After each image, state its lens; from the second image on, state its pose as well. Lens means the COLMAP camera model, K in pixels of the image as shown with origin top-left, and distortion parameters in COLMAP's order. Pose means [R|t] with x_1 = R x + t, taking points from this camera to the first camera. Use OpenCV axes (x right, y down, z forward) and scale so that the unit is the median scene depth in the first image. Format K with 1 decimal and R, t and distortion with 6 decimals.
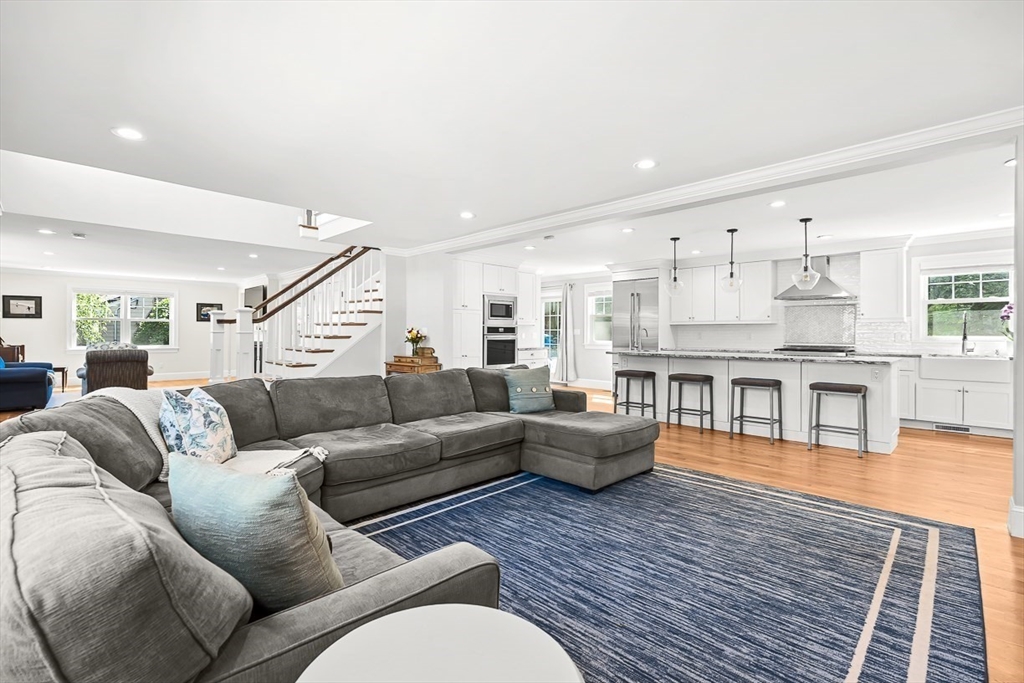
lens RADIAL K [[464.4, 0, 512.4], [0, 464.4, 333.3], [0, 0, 1]] dist [-0.000677, 0.000123]
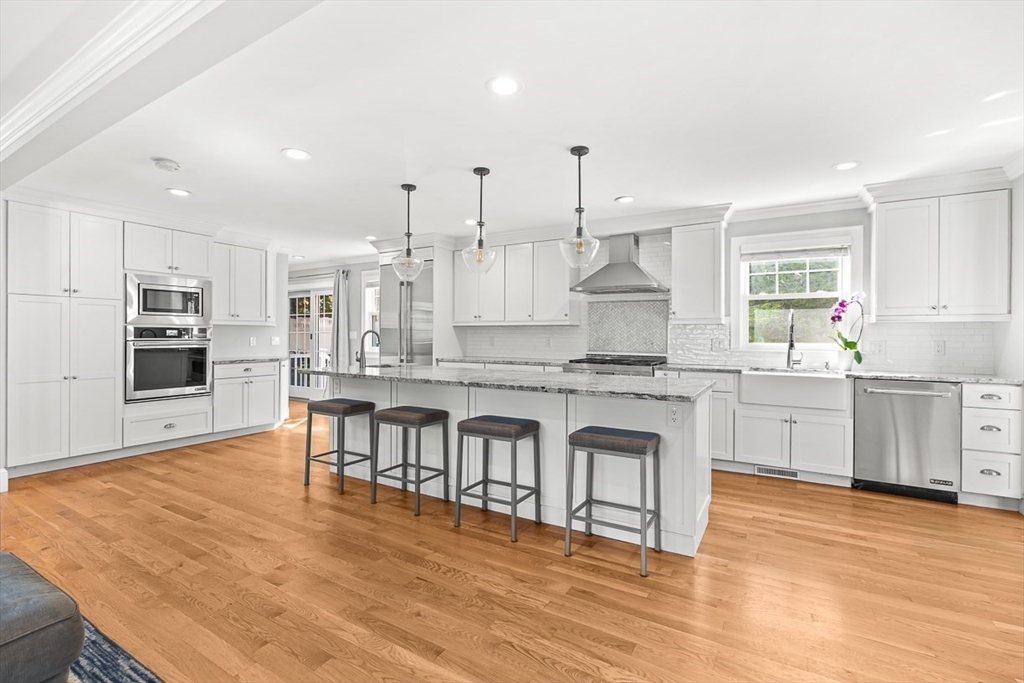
lens RADIAL K [[450.1, 0, 511.8], [0, 450.1, 337.8], [0, 0, 1]] dist [-0.003165, -0.000163]
pose [[0.968417, -0.000042, 0.249335, 0.609113], [-0.001616, 0.999978, 0.006443, -0.010648], [-0.249329, -0.006643, 0.968396, 0.695281]]
